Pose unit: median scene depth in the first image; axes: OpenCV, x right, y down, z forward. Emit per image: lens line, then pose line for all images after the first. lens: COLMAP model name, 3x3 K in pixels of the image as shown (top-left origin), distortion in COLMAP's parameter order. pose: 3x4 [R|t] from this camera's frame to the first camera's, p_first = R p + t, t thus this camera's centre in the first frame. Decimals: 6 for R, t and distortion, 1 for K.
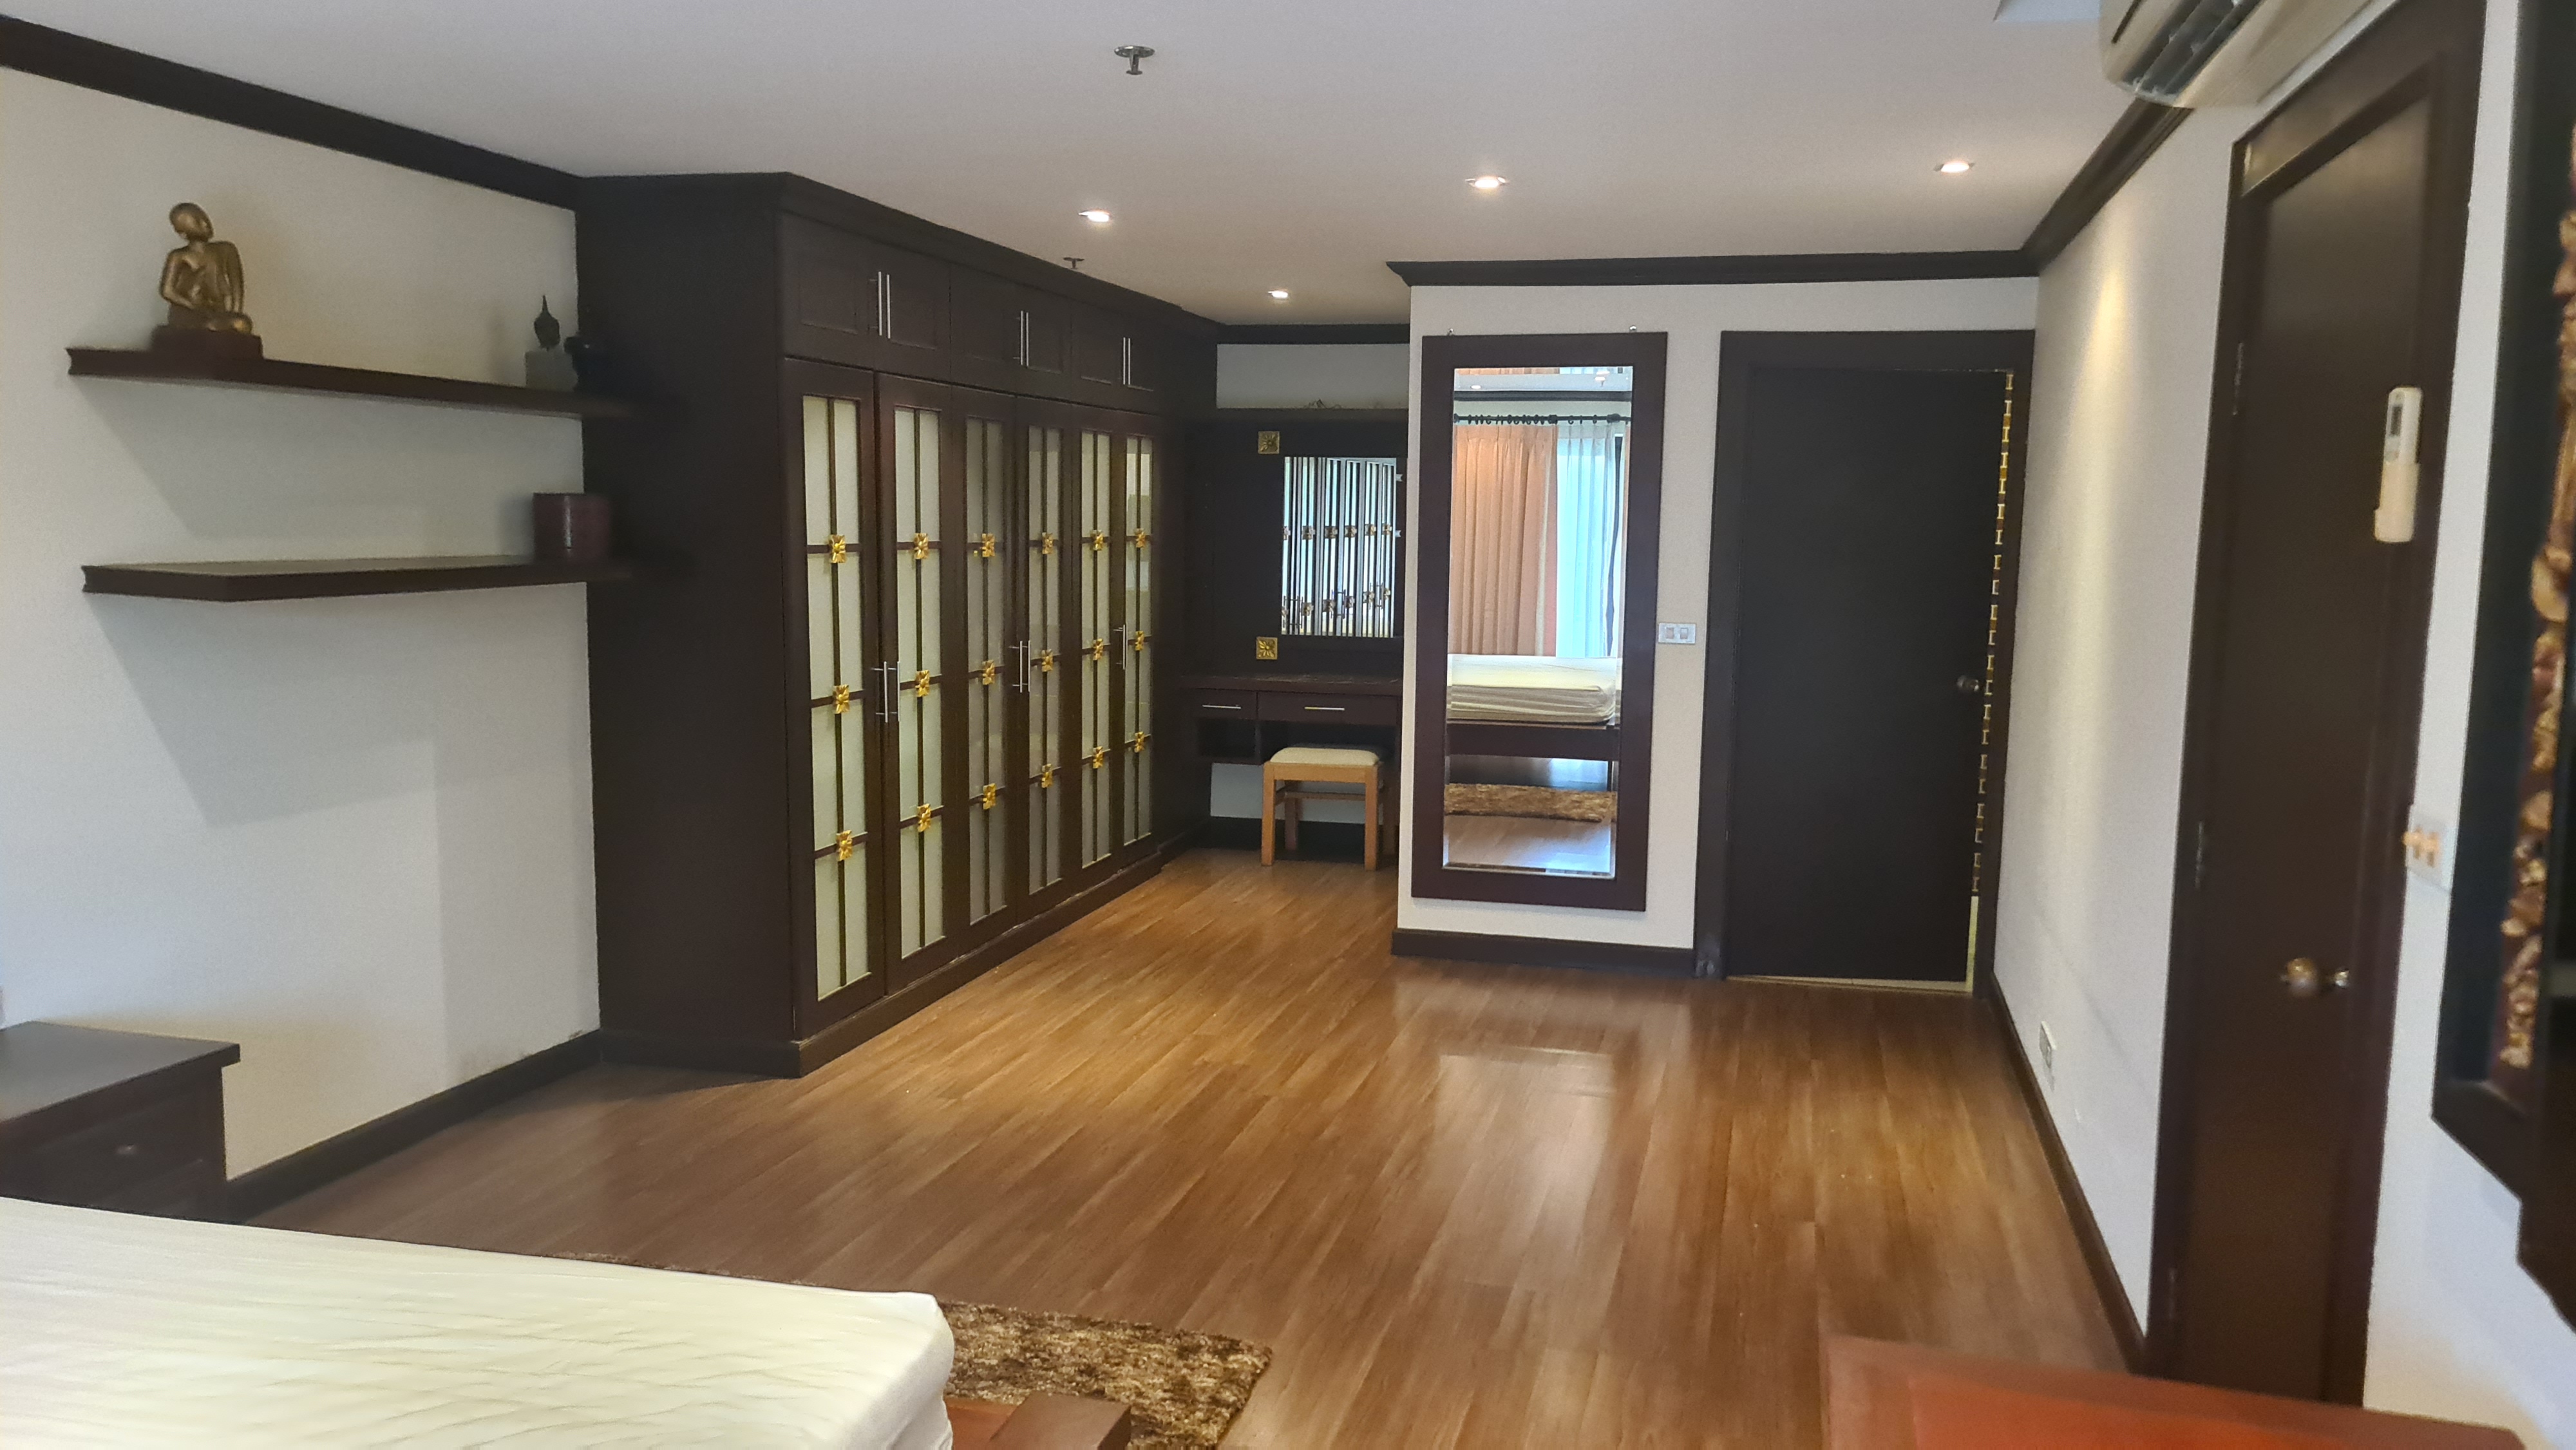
lens RADIAL K [[1872.5, 0, 1323.7], [0, 1872.5, 726.6], [0, 0, 1]] dist [0.091264, -0.079728]
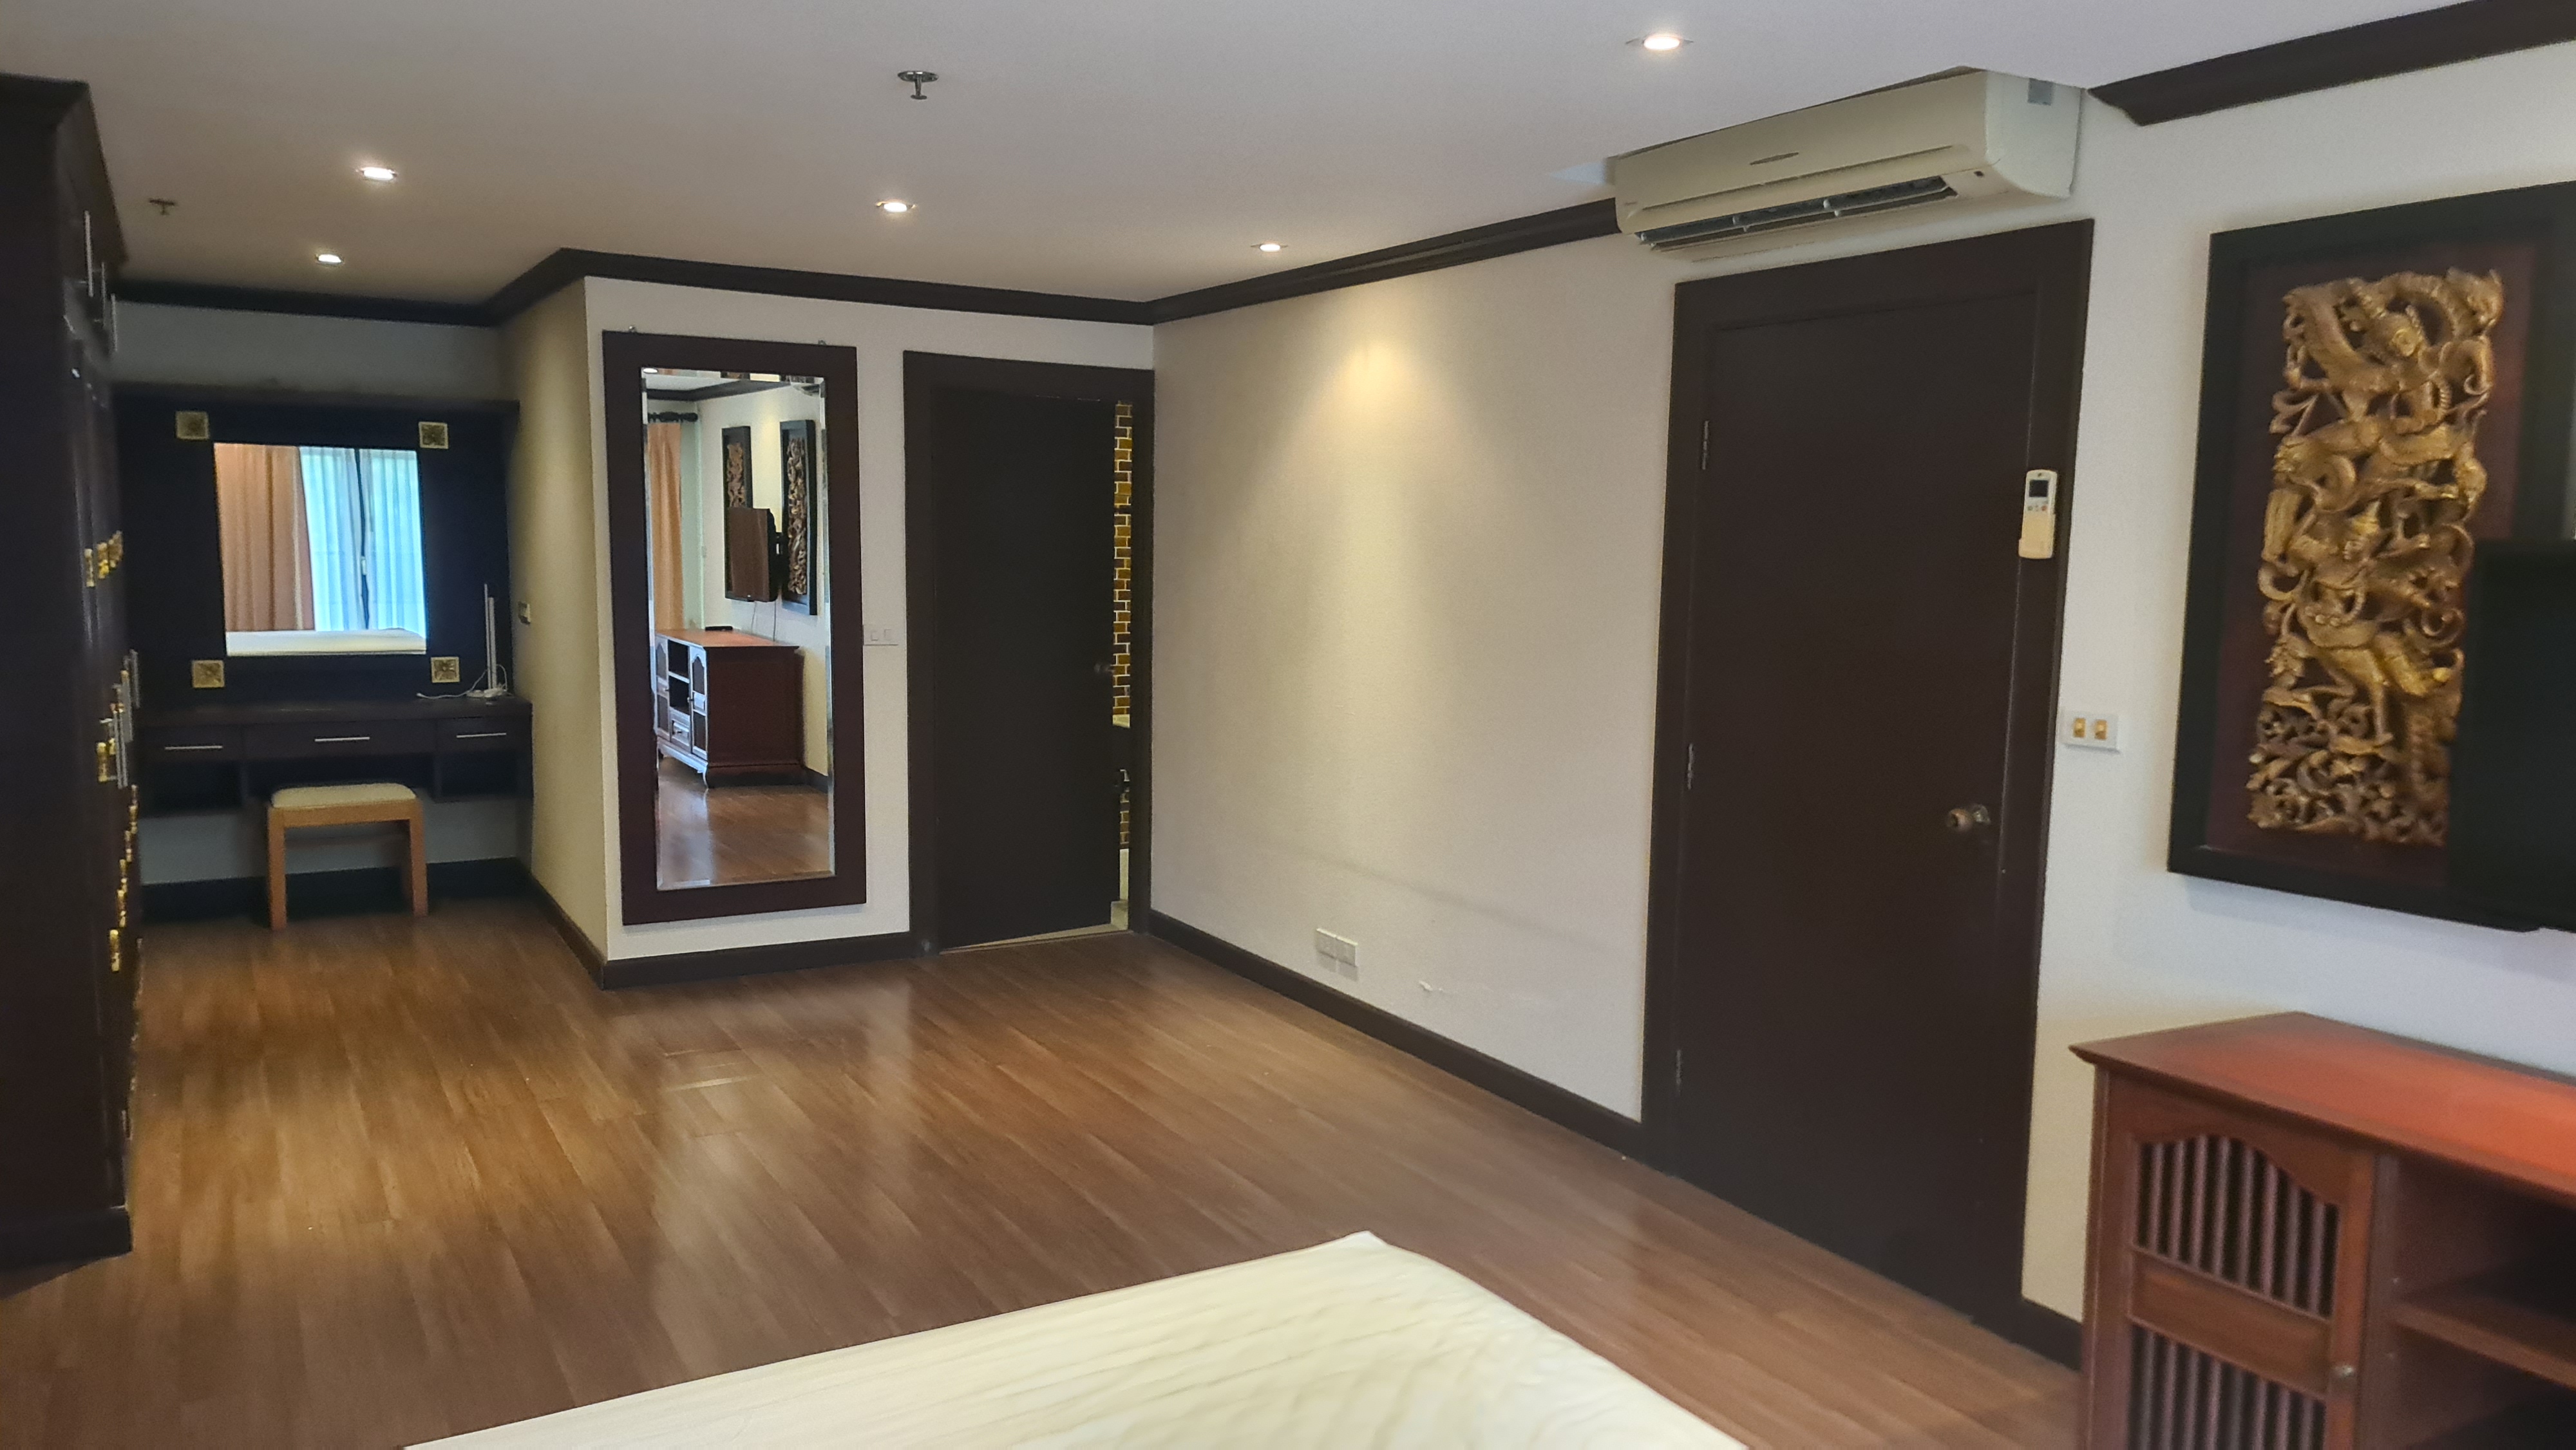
lens RADIAL K [[1872.5, 0, 1323.7], [0, 1872.5, 726.6], [0, 0, 1]] dist [0.091264, -0.079728]
pose [[0.715542, -0.074698, 0.694564, -0.382401], [0.071686, 0.996869, 0.033359, -0.016355], [-0.694881, 0.025921, 0.718657, 0.074647]]
